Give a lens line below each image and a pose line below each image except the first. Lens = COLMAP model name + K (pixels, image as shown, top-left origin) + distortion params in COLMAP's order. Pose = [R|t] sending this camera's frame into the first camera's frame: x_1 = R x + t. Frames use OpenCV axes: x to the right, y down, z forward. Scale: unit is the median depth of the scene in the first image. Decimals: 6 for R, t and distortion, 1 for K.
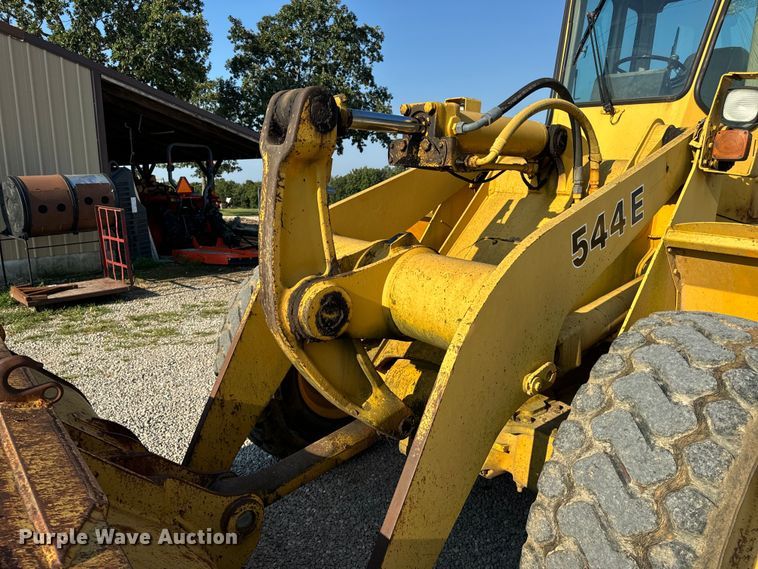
lens RADIAL K [[550.4, 0, 375.4], [0, 550.4, 284.2], [0, 0, 1]] dist [0.029703, -0.047722]
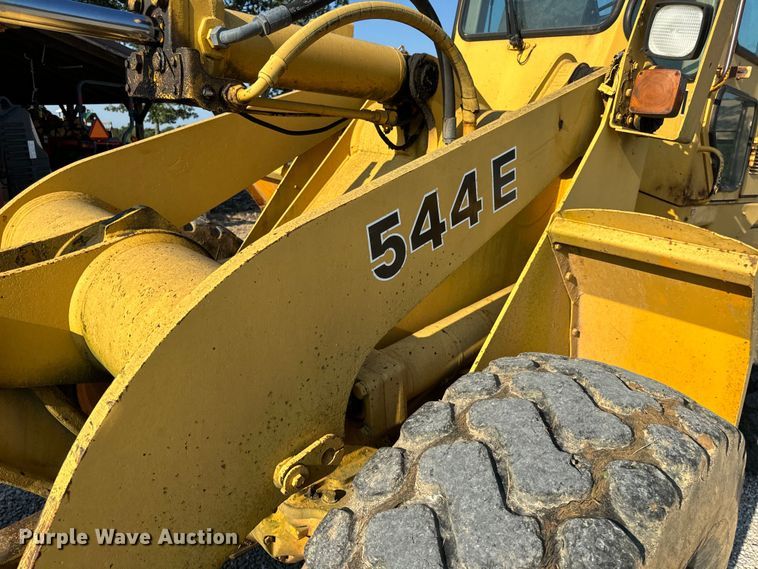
lens RADIAL K [[546.8, 0, 384.4], [0, 546.8, 291.6], [0, 0, 1]] dist [0.078890, -0.135147]
pose [[0.997114, 0.025379, 0.071549, 0.081183], [-0.031614, 0.995671, 0.087412, -0.017824], [-0.069021, -0.089421, 0.993600, 0.099716]]
